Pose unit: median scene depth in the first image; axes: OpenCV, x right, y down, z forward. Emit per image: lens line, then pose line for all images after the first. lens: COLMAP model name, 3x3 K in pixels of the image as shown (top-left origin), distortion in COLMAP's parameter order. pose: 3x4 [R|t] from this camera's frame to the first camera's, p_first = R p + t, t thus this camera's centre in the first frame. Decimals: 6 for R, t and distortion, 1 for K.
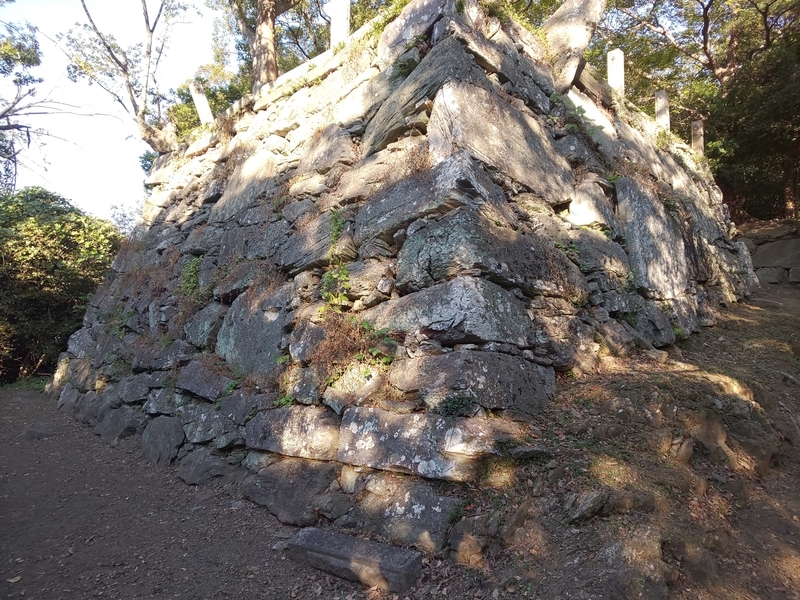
lens RADIAL K [[512.7, 0, 399.2], [0, 512.7, 299.5], [0, 0, 1]] dist [0.007885, -0.025218]
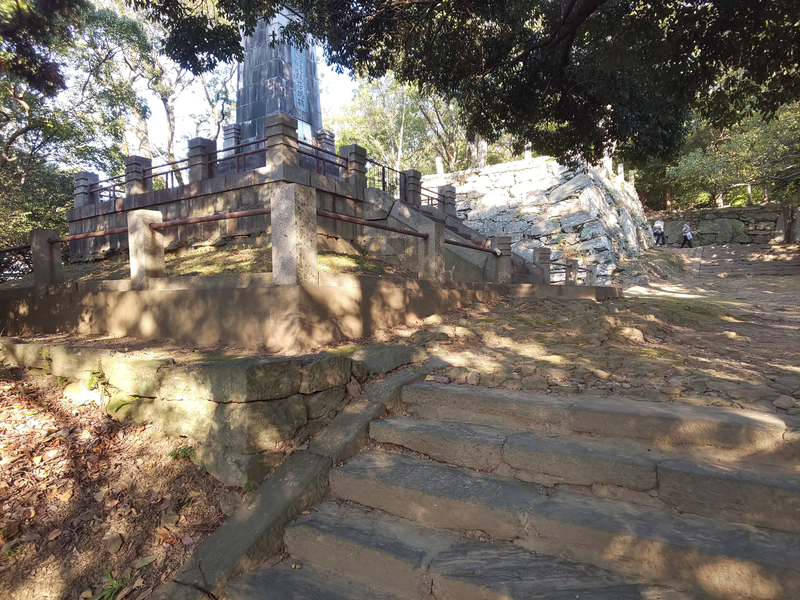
lens RADIAL K [[512.7, 0, 400.5], [0, 512.7, 299.9], [0, 0, 1]] dist [0.007885, -0.025218]
pose [[0.985267, -0.028814, 0.168576, -1.708870], [0.020443, 0.998480, 0.051180, 0.173014], [-0.169795, -0.046980, 0.984359, -2.260734]]
